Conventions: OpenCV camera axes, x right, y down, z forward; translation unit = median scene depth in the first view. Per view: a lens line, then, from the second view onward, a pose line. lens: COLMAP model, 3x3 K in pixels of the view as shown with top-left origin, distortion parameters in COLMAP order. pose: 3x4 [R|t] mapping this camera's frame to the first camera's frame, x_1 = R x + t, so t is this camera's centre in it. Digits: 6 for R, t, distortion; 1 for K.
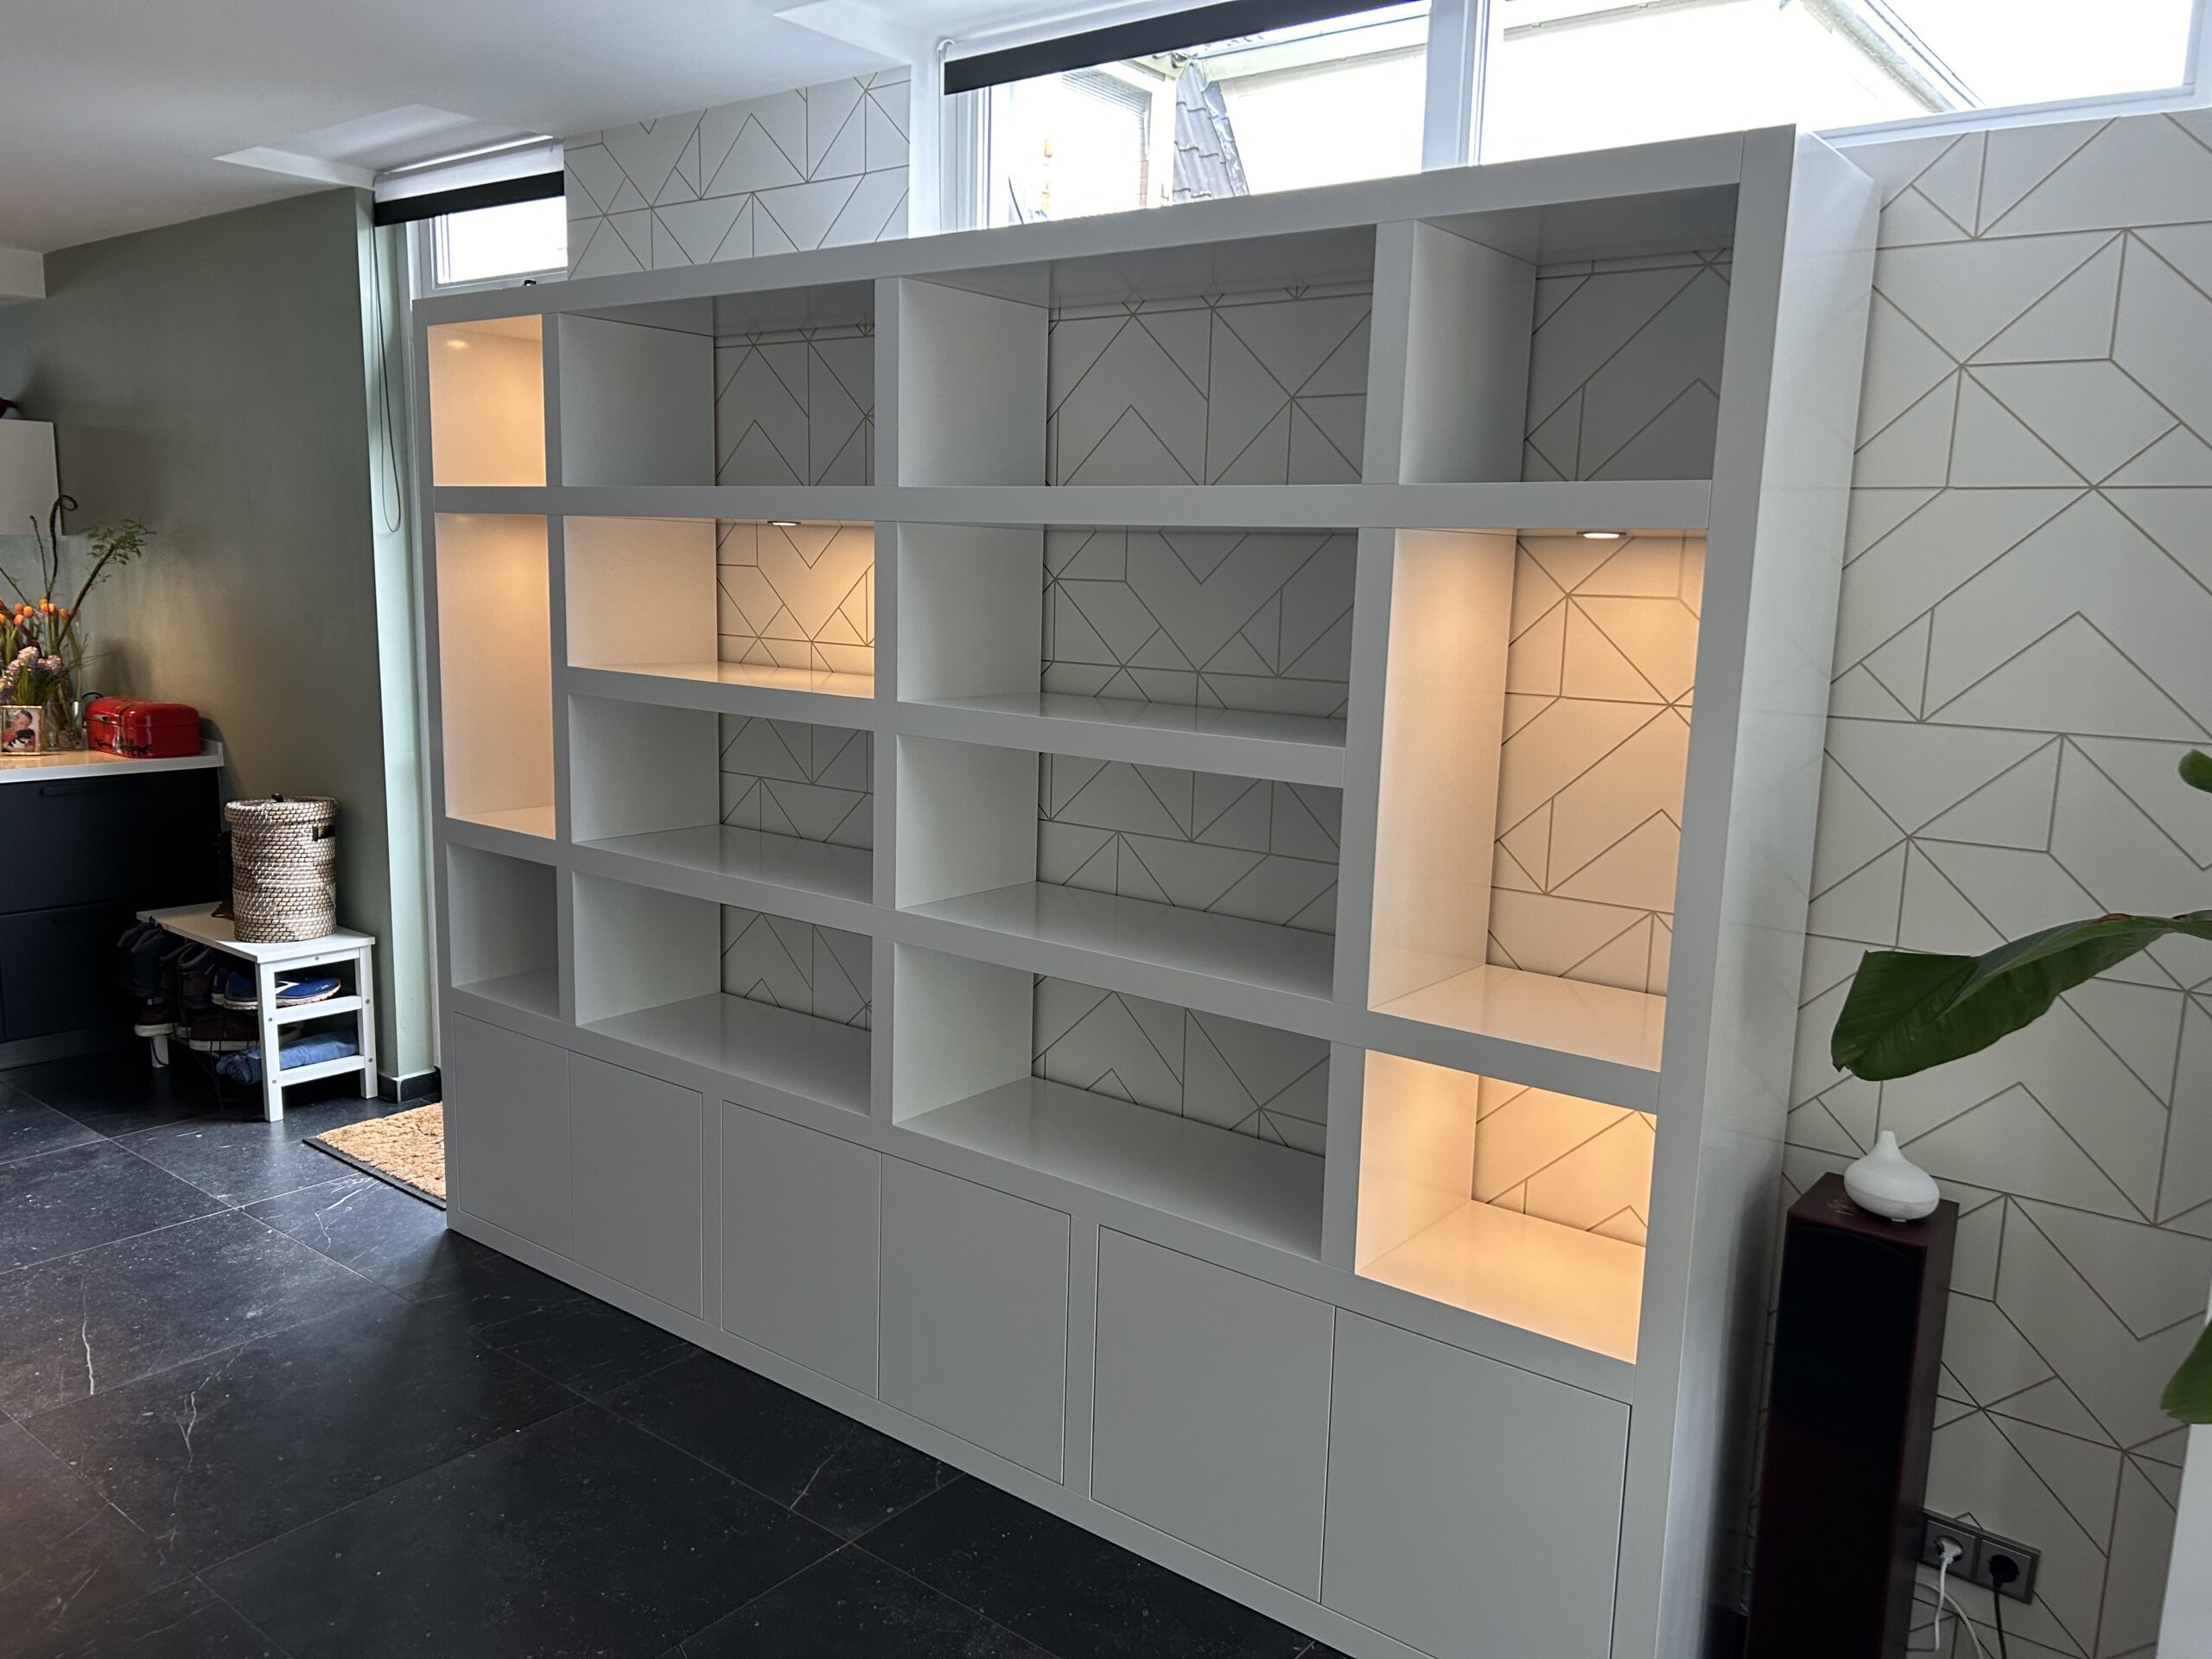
lens RADIAL K [[1679.2, 0, 1093.6], [0, 1679.2, 831.8], [0, 0, 1]] dist [0.046776, -0.052100]
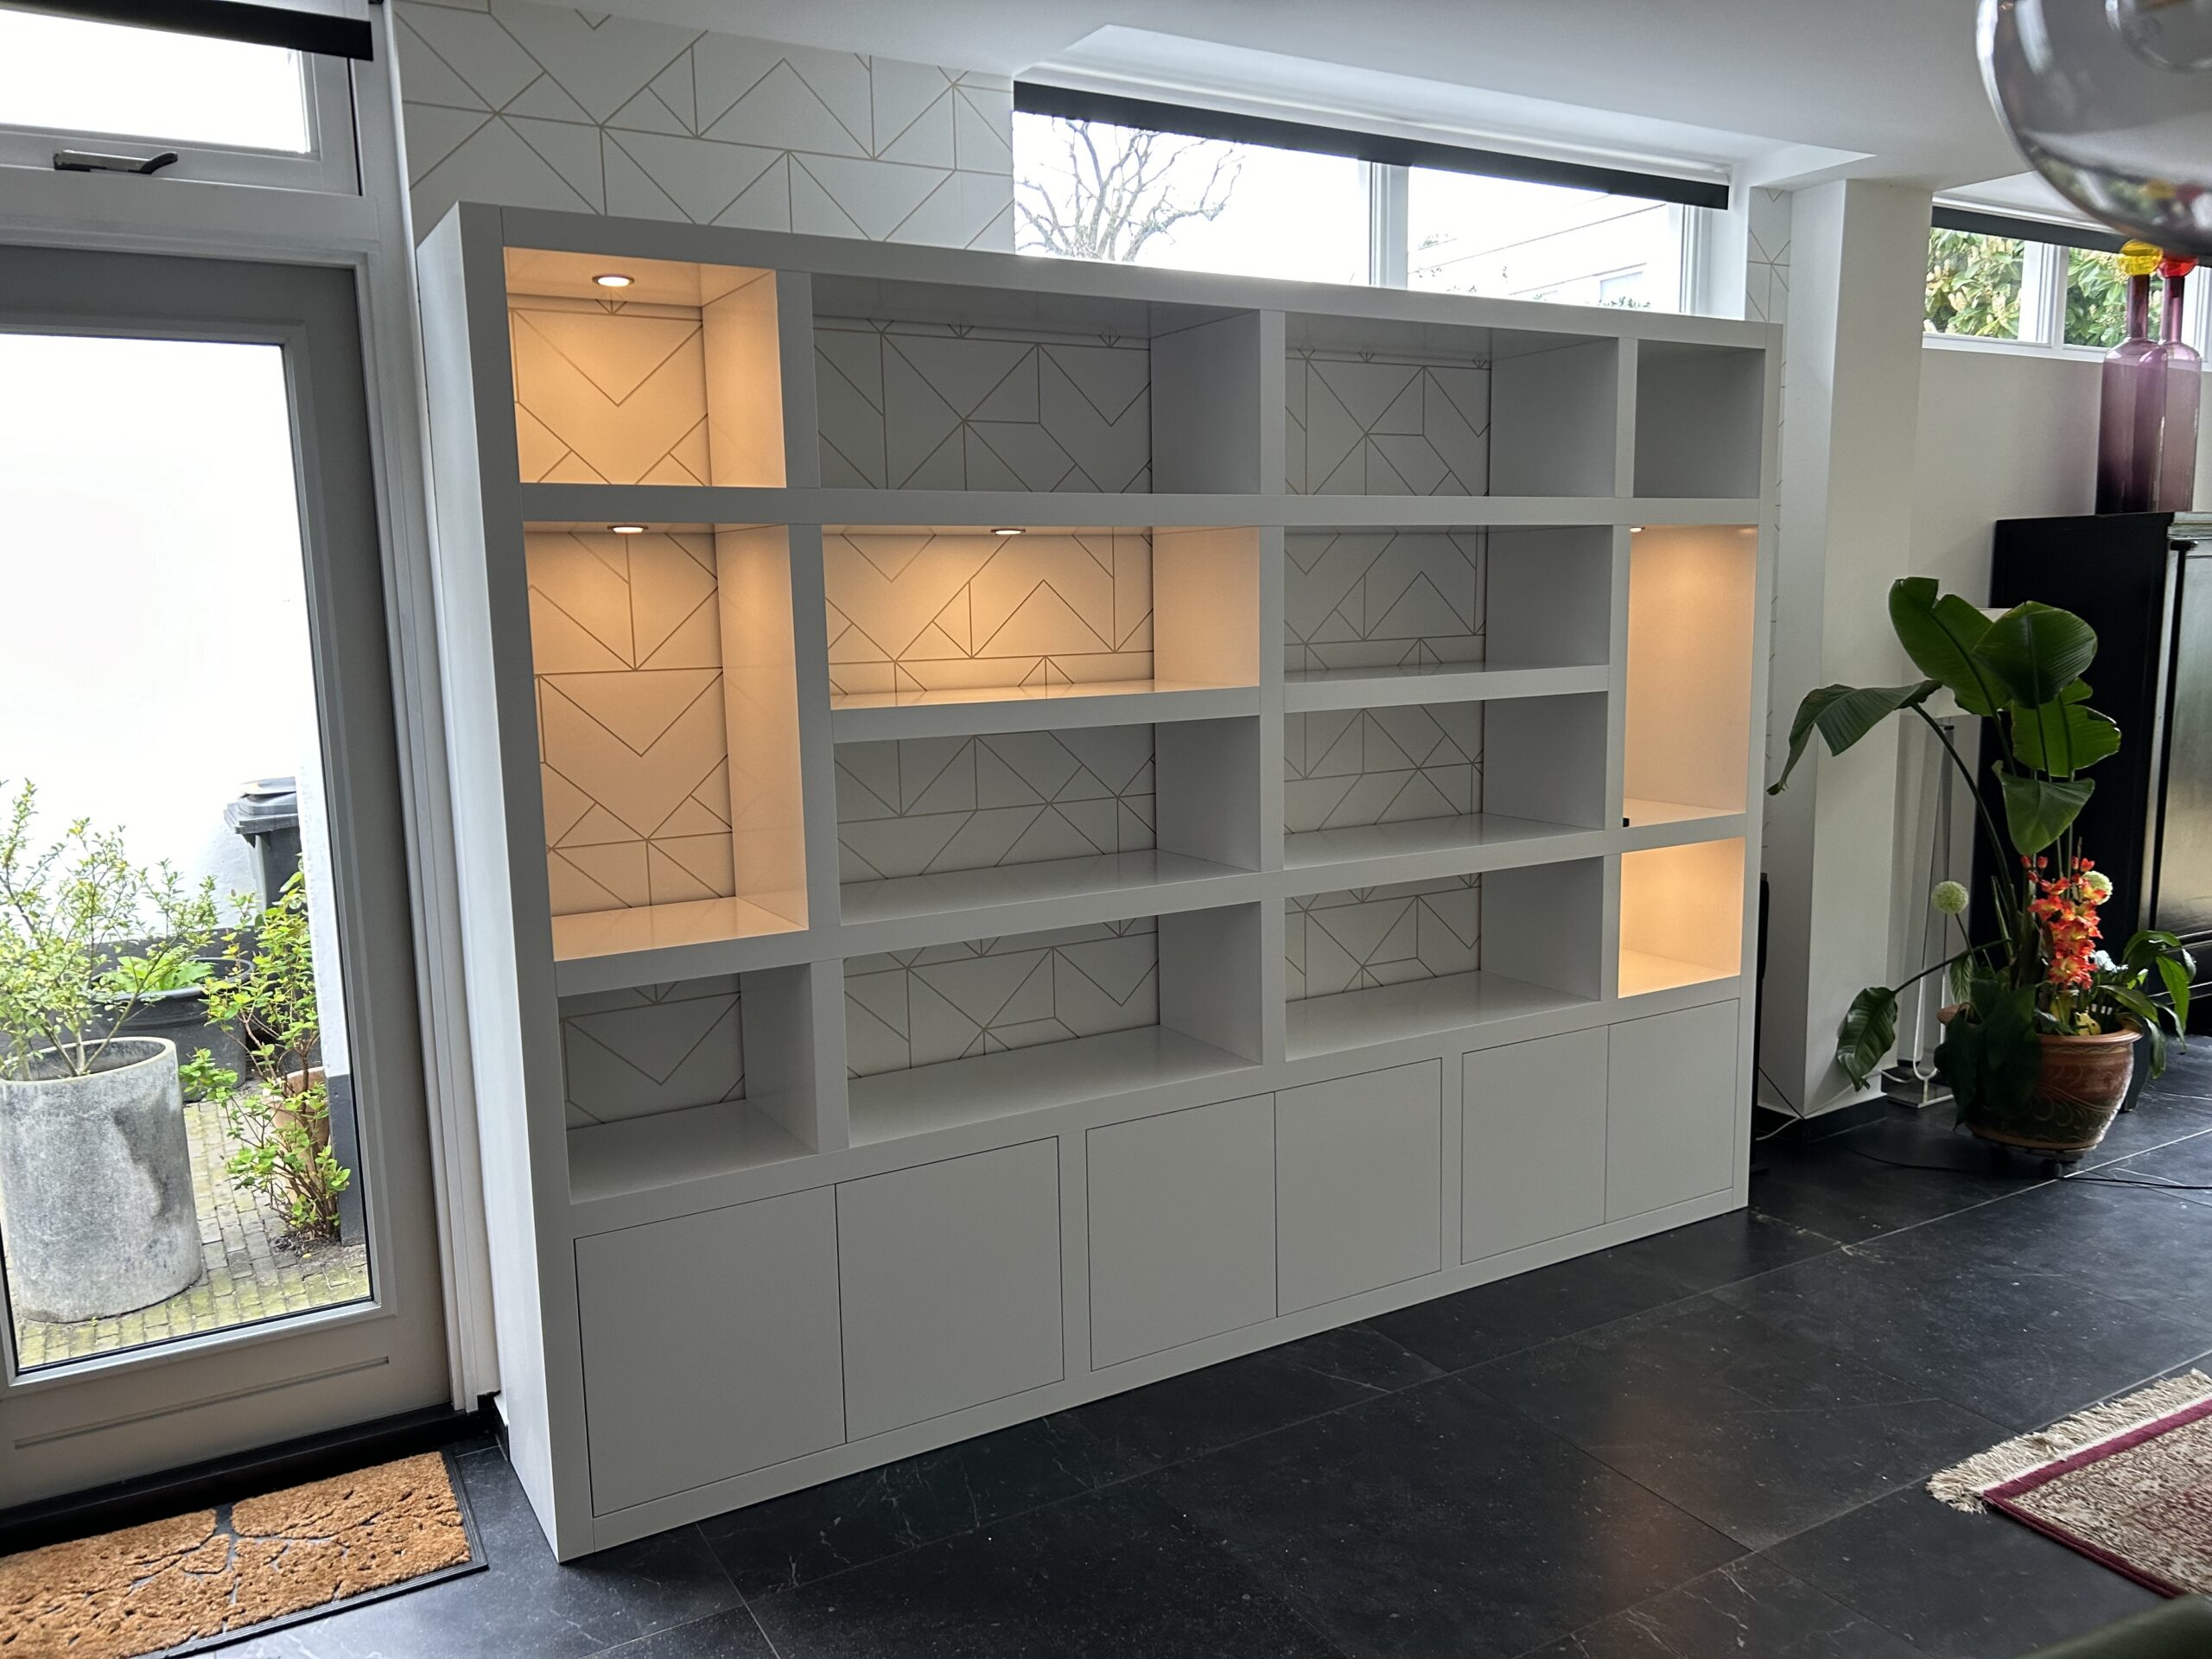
lens RADIAL K [[1679.2, 0, 1102.9], [0, 1679.2, 833.6], [0, 0, 1]] dist [0.046776, -0.052100]
pose [[0.361225, -0.170581, 0.916743, -1.160645], [0.179231, 0.977495, 0.111263, -0.121341], [-0.915092, 0.124118, 0.383669, 0.657309]]
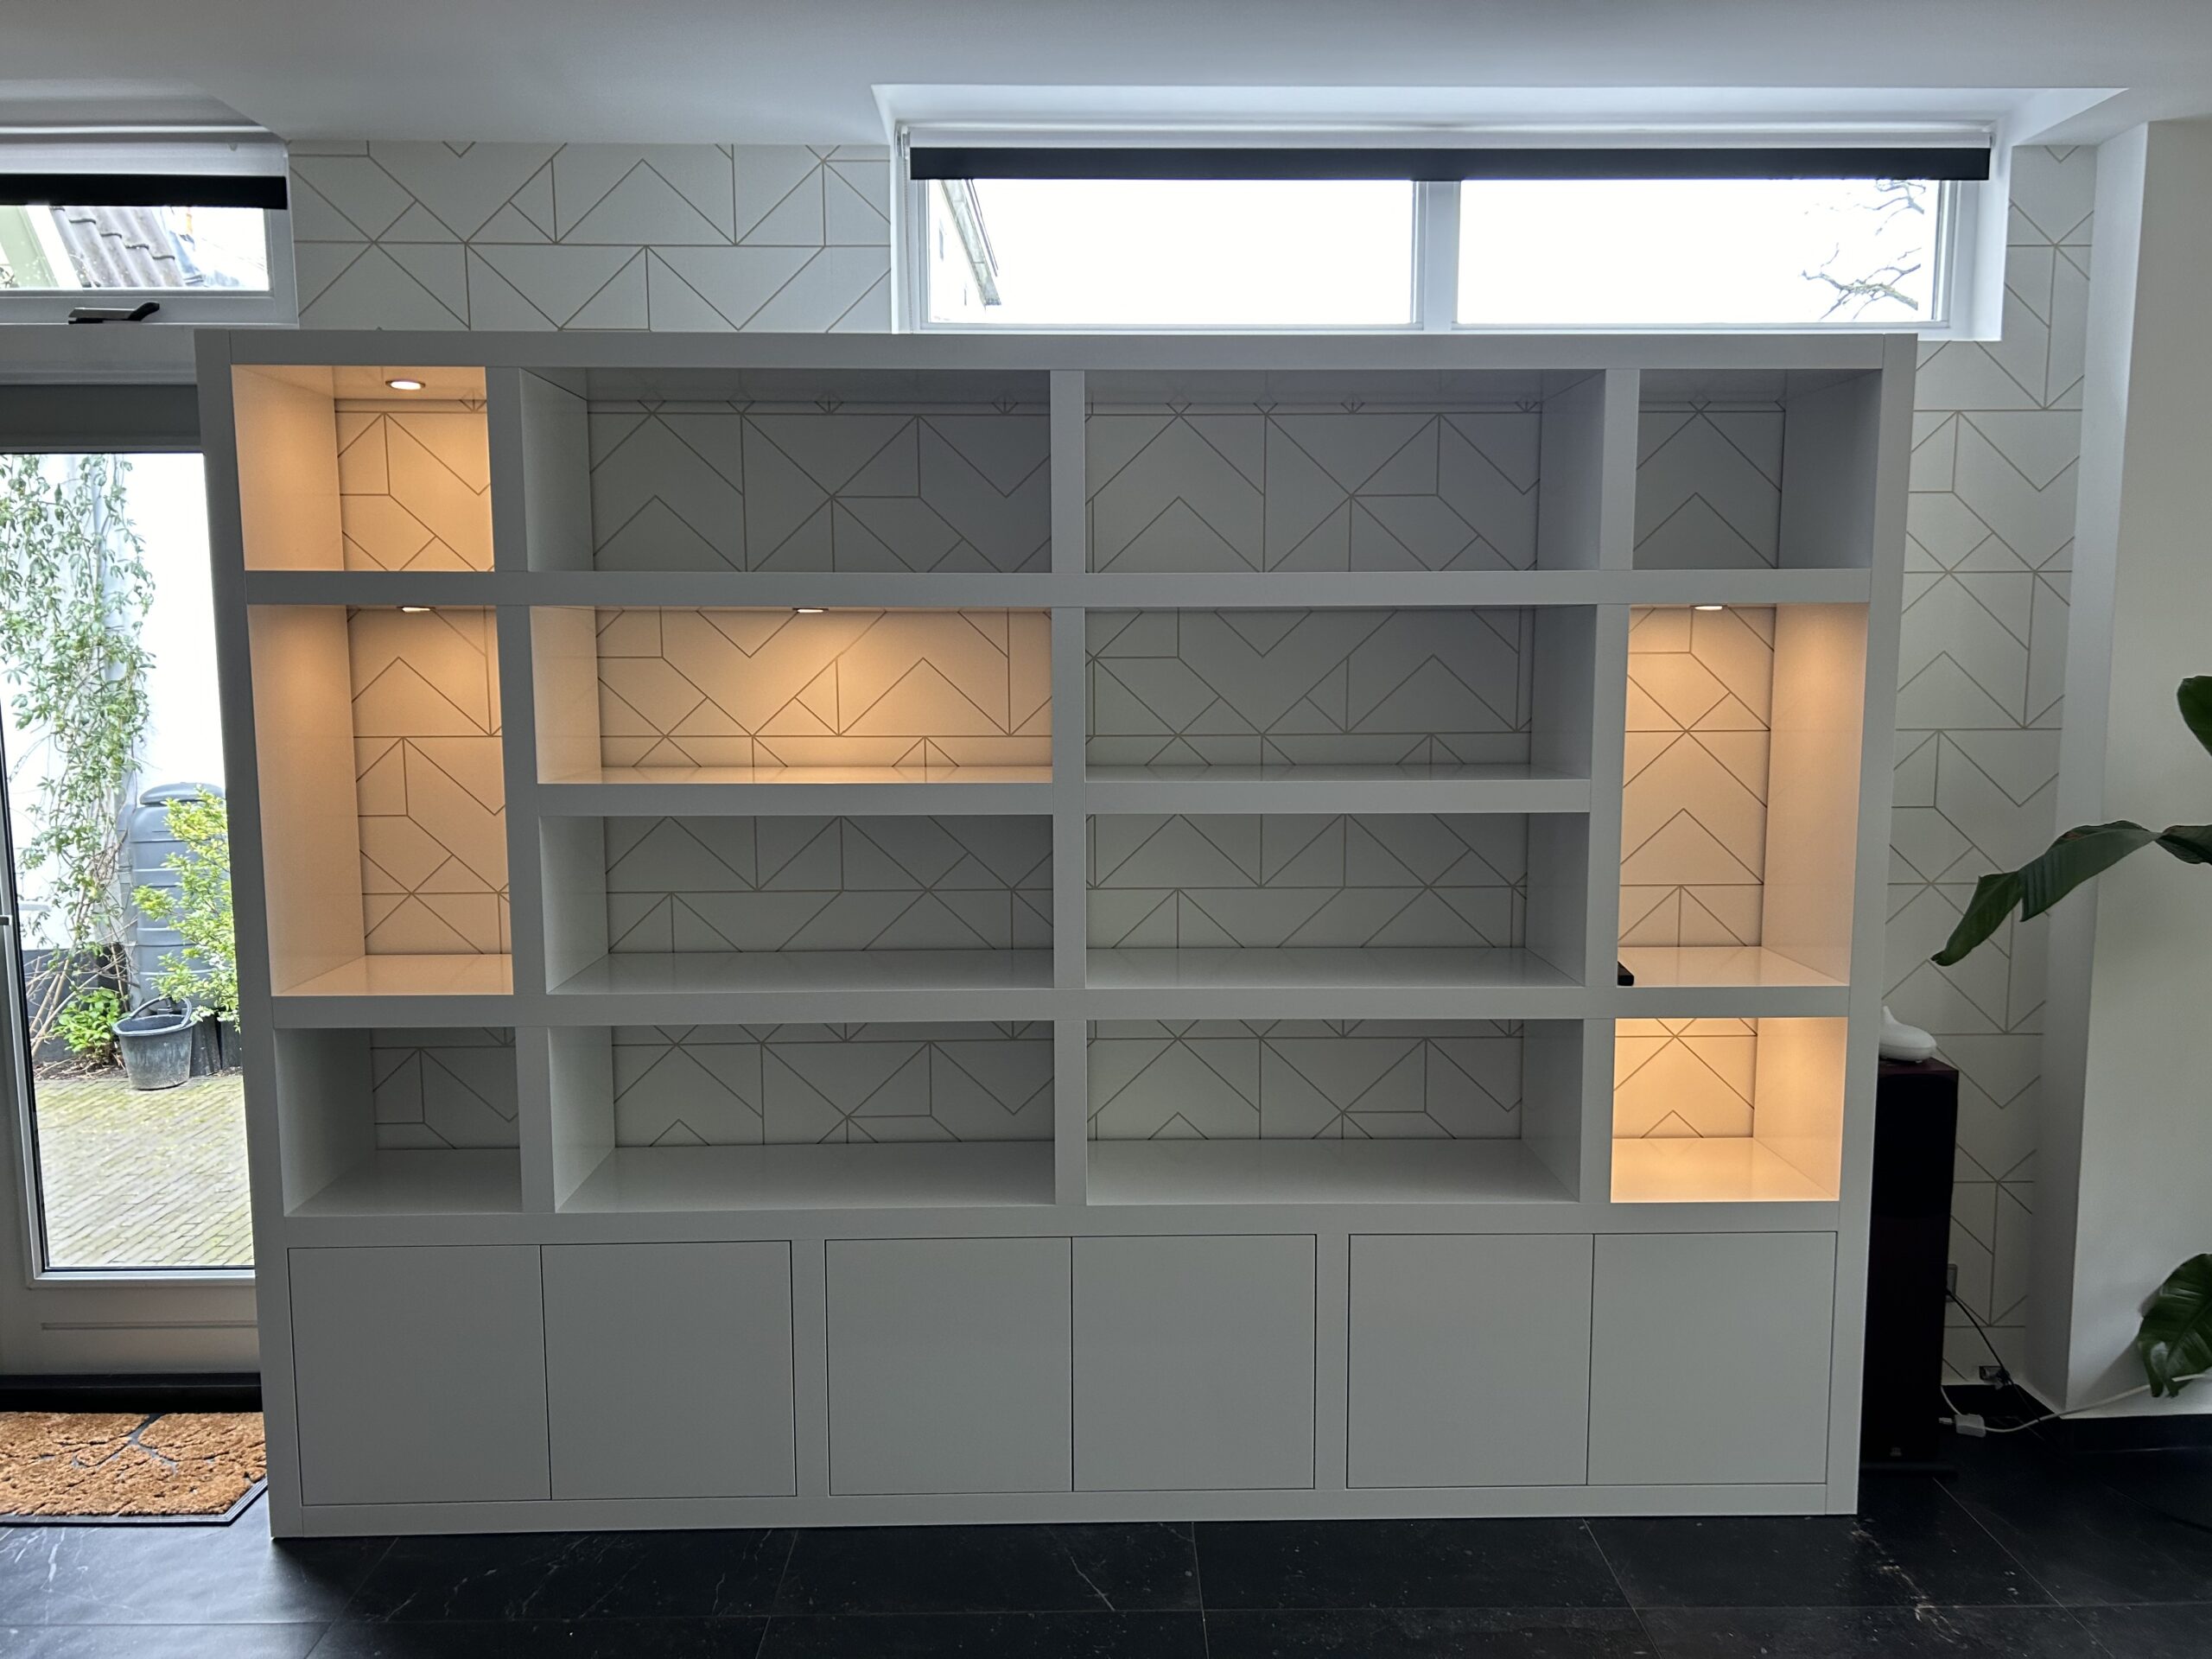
lens RADIAL K [[1679.2, 0, 1114.8], [0, 1679.2, 828.8], [0, 0, 1]] dist [0.046776, -0.052100]
pose [[0.771272, -0.099733, 0.628643, -0.707151], [0.125990, 0.992028, 0.002808, -0.047782], [-0.623912, 0.077037, 0.777689, 0.194528]]
